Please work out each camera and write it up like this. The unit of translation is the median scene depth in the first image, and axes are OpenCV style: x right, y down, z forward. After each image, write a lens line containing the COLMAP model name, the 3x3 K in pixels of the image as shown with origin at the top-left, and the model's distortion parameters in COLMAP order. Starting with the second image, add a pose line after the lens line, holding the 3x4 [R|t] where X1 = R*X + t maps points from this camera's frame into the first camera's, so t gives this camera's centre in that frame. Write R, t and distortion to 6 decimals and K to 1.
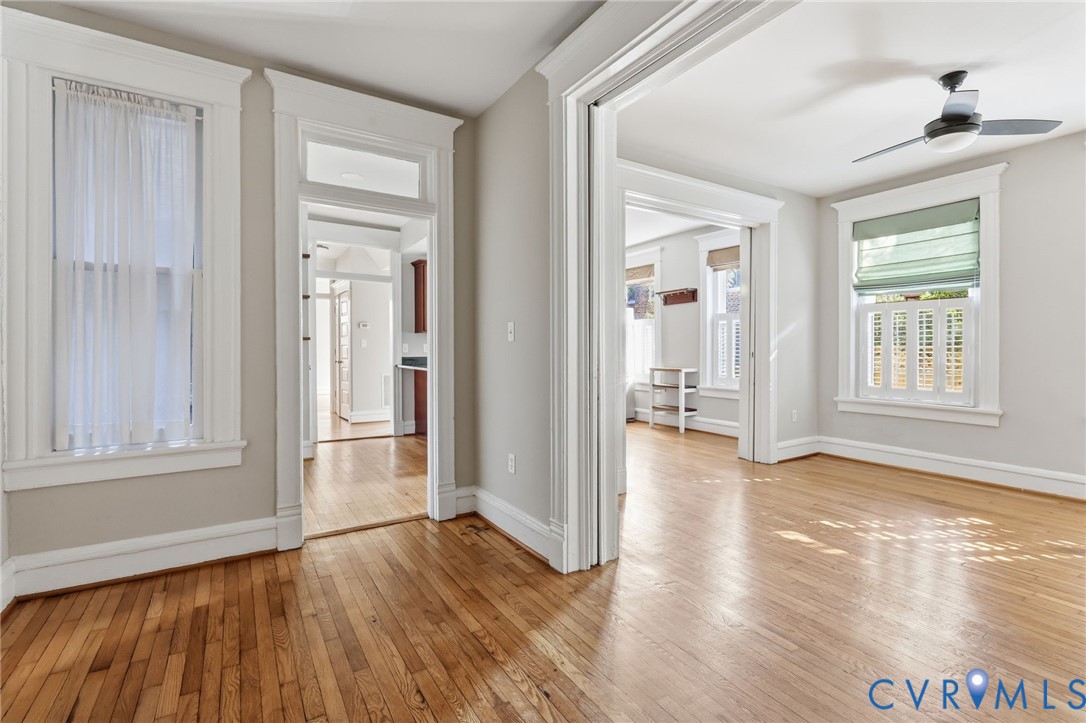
lens RADIAL K [[497.2, 0, 540.2], [0, 497.2, 355.8], [0, 0, 1]] dist [0.001173, 0.000187]
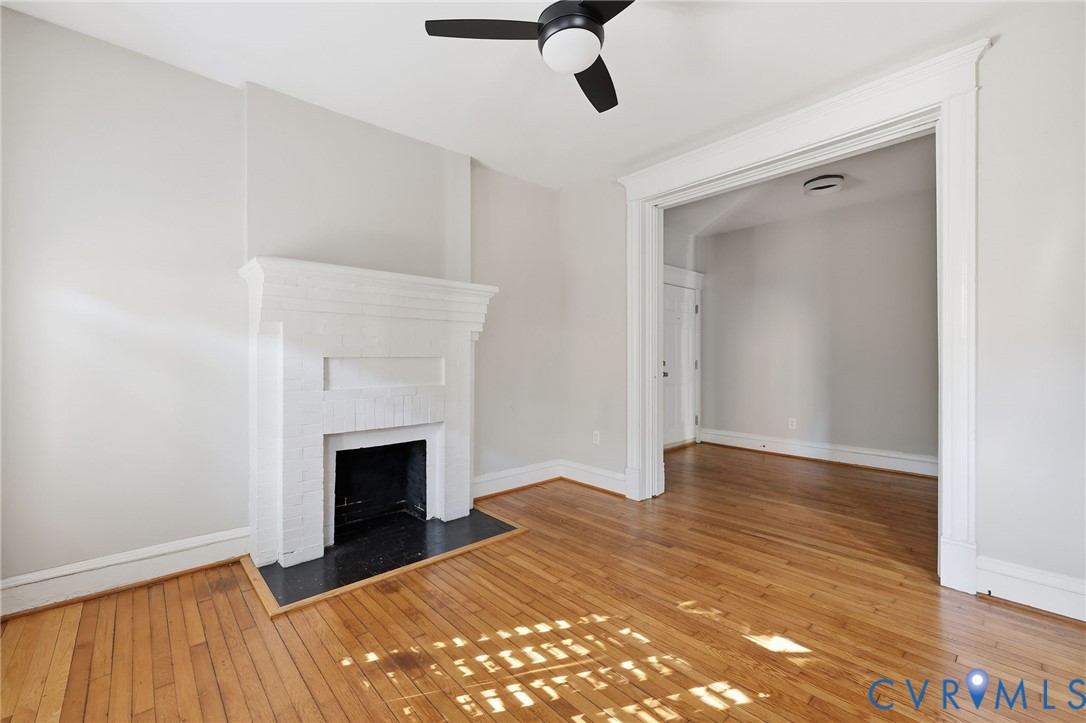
lens RADIAL K [[452.3, 0, 540.8], [0, 452.3, 355.9], [0, 0, 1]] dist [0.001342, 0.000153]
pose [[-0.984992, 0.003502, -0.172565, 0.459950], [0.001645, 0.999939, 0.010904, -0.012579], [0.172593, 0.010457, -0.984938, 0.758258]]
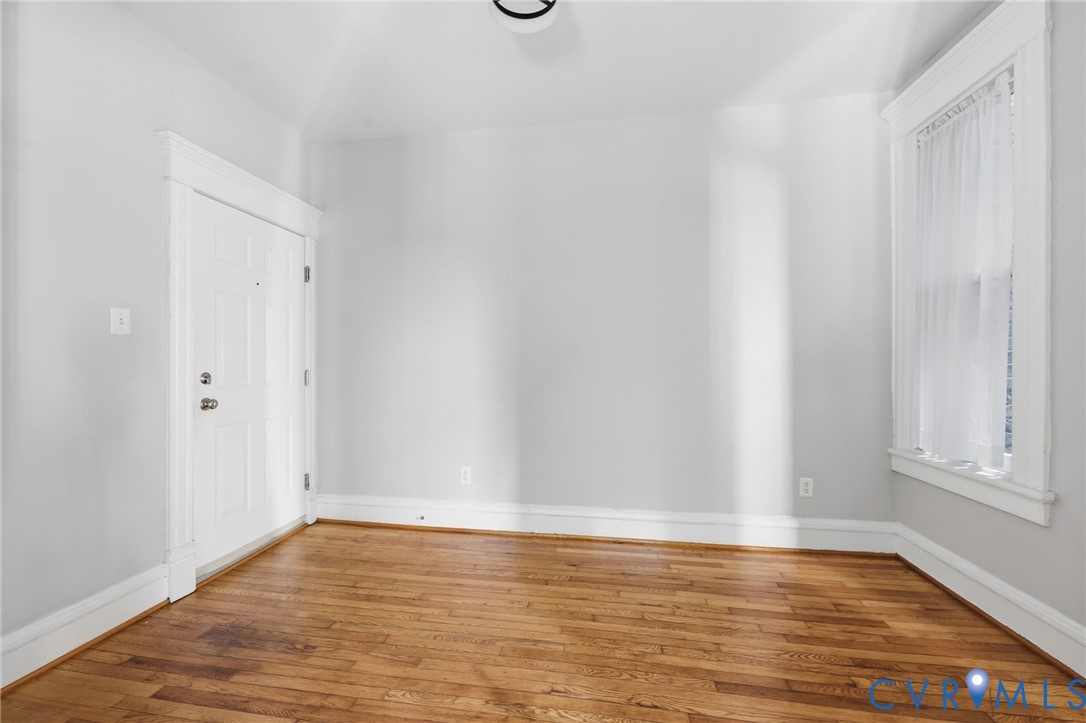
lens RADIAL K [[449.6, 0, 543.0], [0, 449.6, 361.5], [0, 0, 1]] dist [0.000767, 0.000123]
pose [[-0.665023, 0.000342, -0.746822, 0.159026], [-0.006747, 0.999956, 0.006466, -0.006604], [0.746792, 0.009339, -0.664992, 0.392593]]
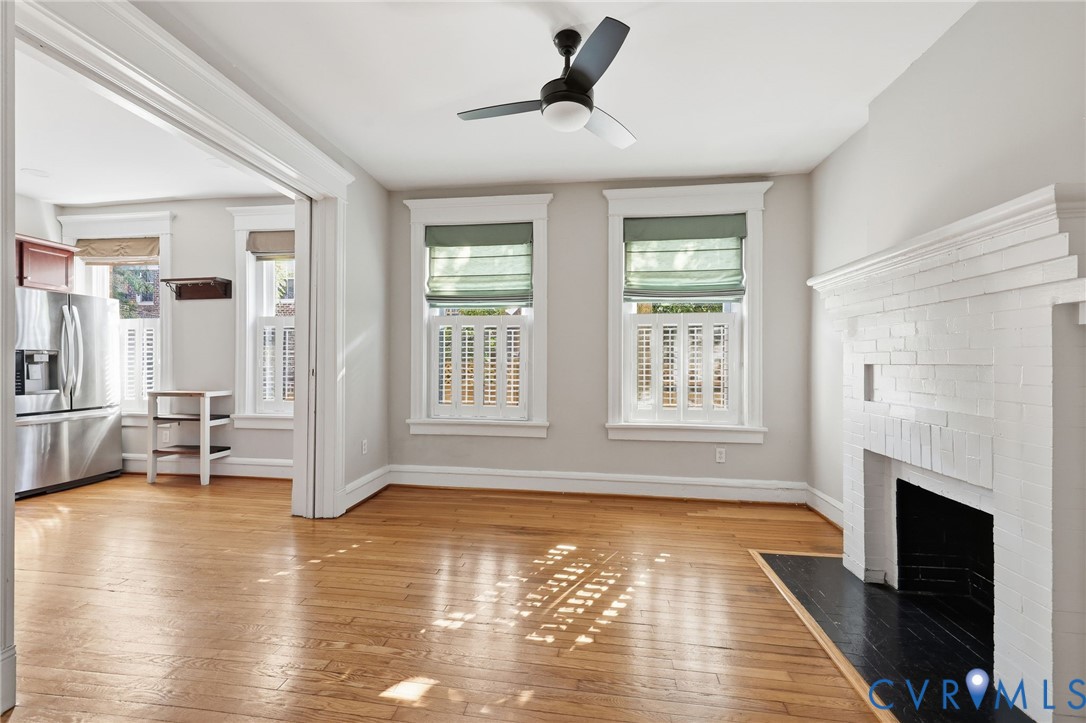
lens RADIAL K [[438.9, 0, 529.4], [0, 438.9, 362.9], [0, 0, 1]] dist [0.001775, 0.000487]
pose [[0.637527, 0.006979, 0.770396, 0.111280], [0.004631, 0.999906, -0.012890, -0.004913], [-0.770414, 0.011785, 0.637435, 0.288030]]
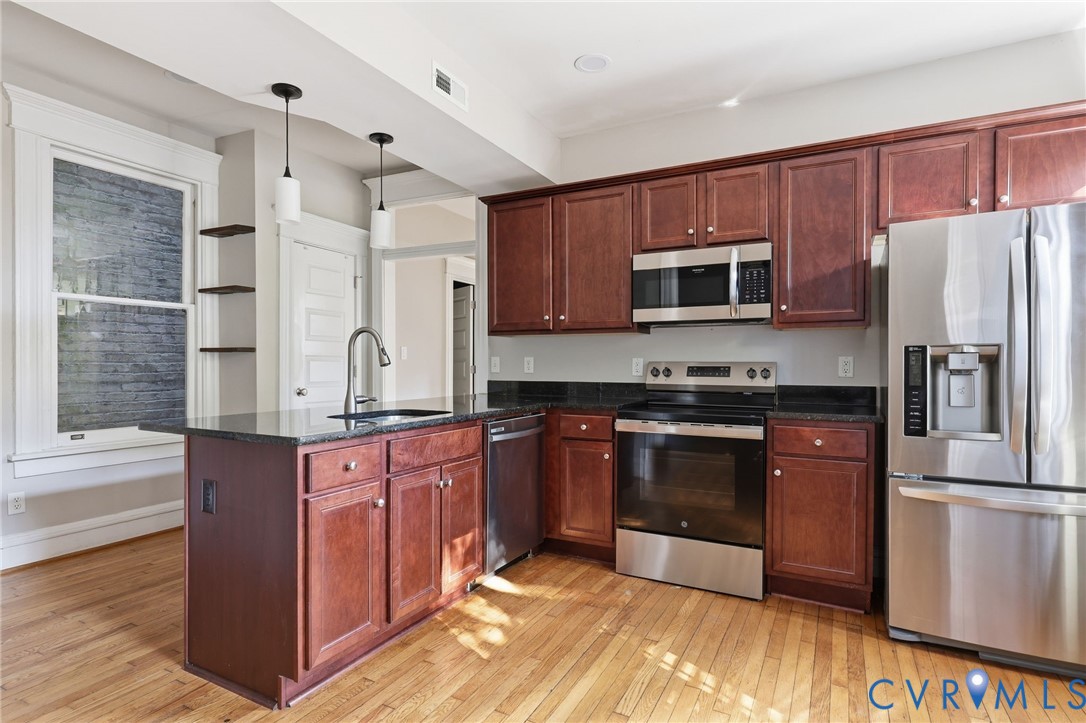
lens RADIAL K [[551.9, 0, 543.0], [0, 551.9, 361.5], [0, 0, 1]] dist [-0.004392, -0.000682]
pose [[0.504148, -0.000247, -0.863617, 0.321032], [-0.015461, 0.999837, -0.009312, -0.015285], [0.863479, 0.018047, 0.504062, 0.797470]]
